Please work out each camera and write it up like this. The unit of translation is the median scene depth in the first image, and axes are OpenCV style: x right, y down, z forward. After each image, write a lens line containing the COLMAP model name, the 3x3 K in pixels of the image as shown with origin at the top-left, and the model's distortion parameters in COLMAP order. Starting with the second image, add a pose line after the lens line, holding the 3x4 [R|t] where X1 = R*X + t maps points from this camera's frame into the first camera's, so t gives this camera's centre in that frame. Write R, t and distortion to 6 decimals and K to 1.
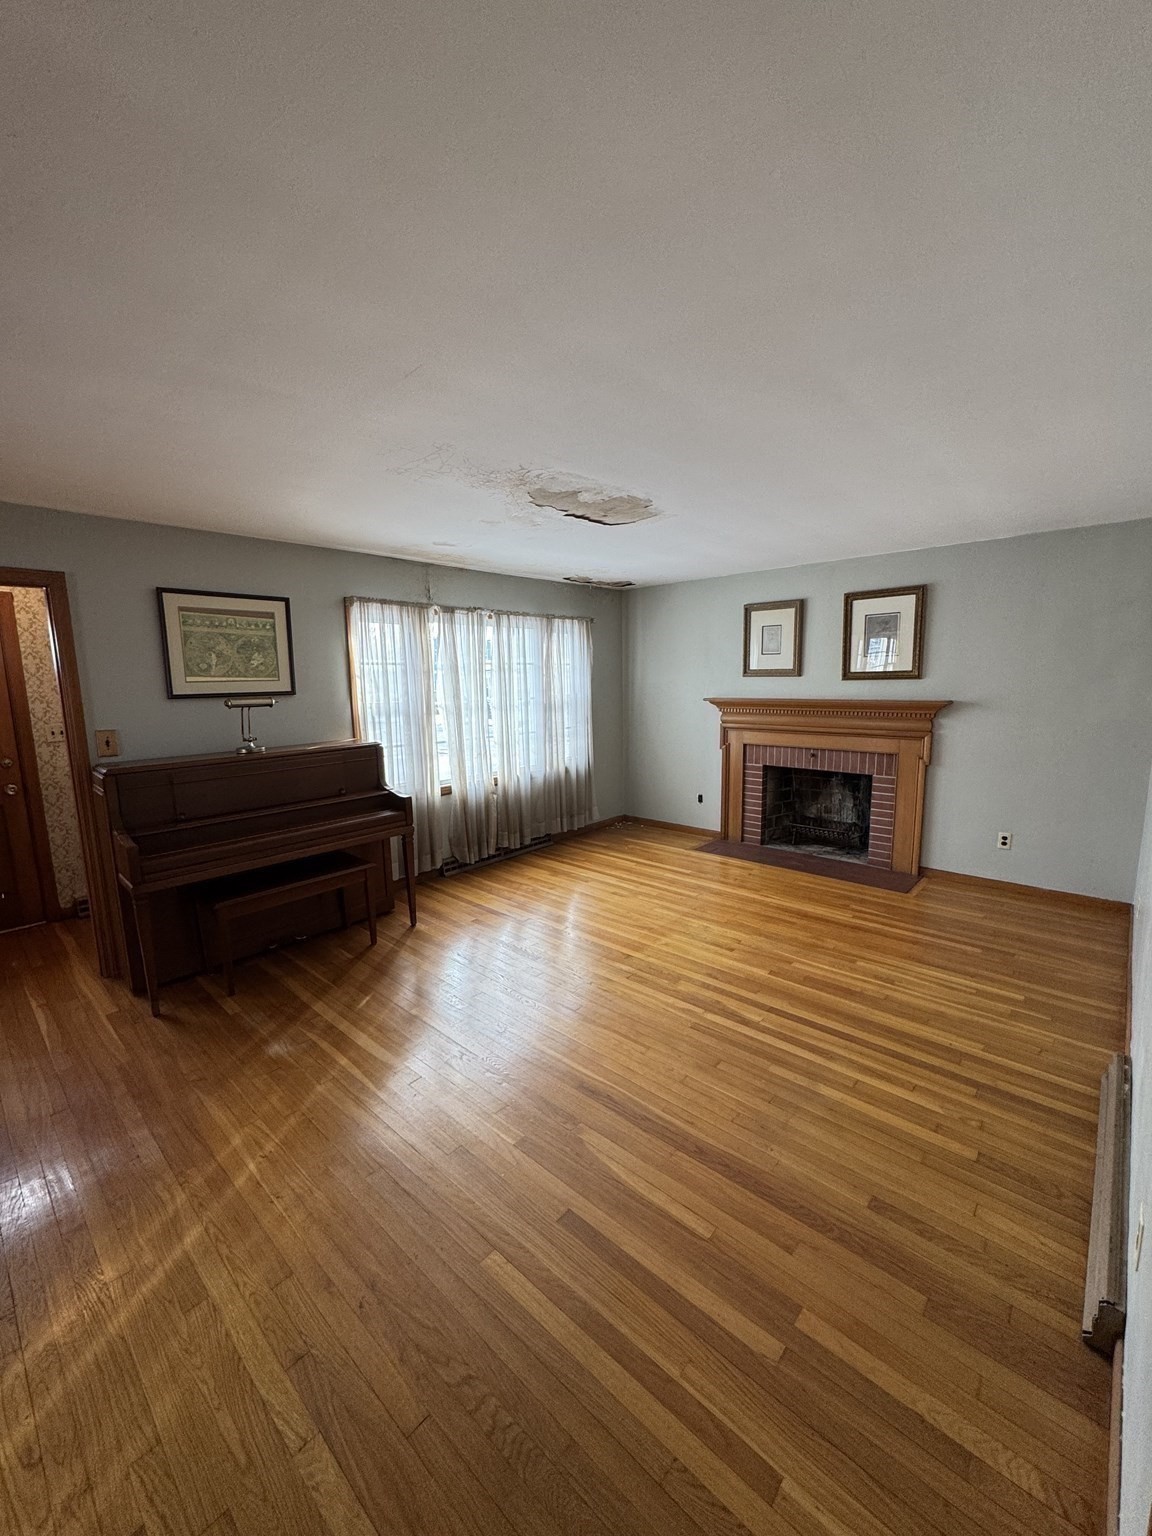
lens RADIAL K [[613.6, 0, 577.5], [0, 613.6, 770.0], [0, 0, 1]] dist [-0.000437, 0.000281]
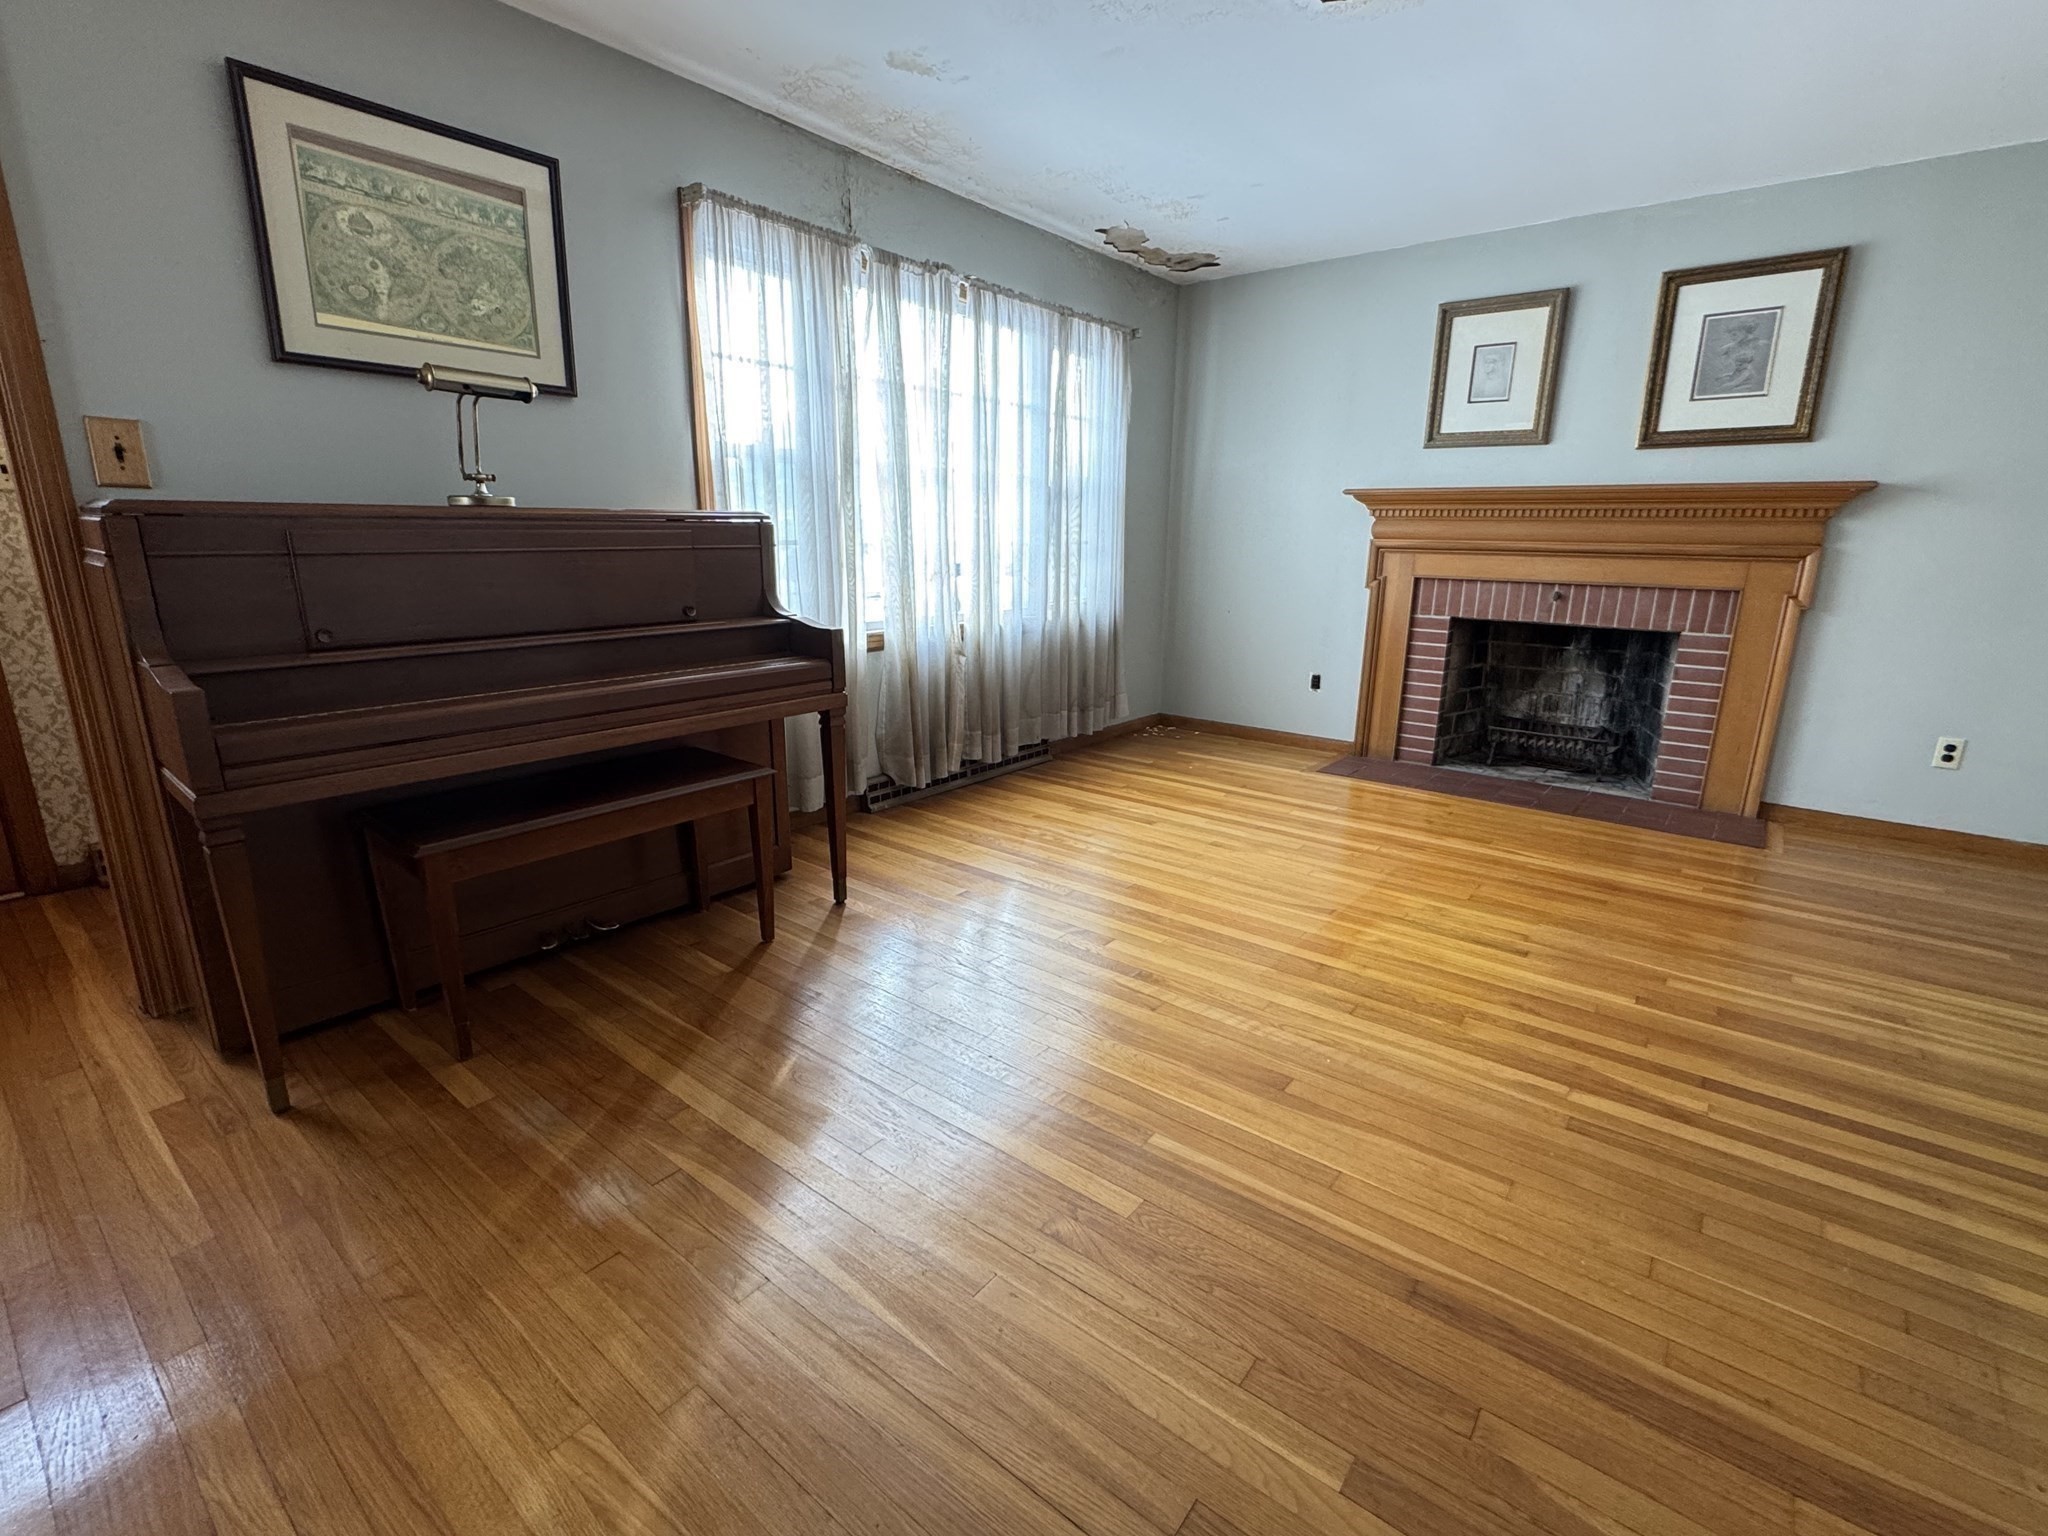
lens RADIAL K [[932.2, 0, 1026.5], [0, 932.2, 769.2], [0, 0, 1]] dist [-0.001235, -0.000142]
pose [[0.997158, 0.014493, 0.073937, -0.159340], [-0.021471, 0.995296, 0.094471, 0.068653], [-0.072220, -0.095790, 0.992778, 0.245843]]
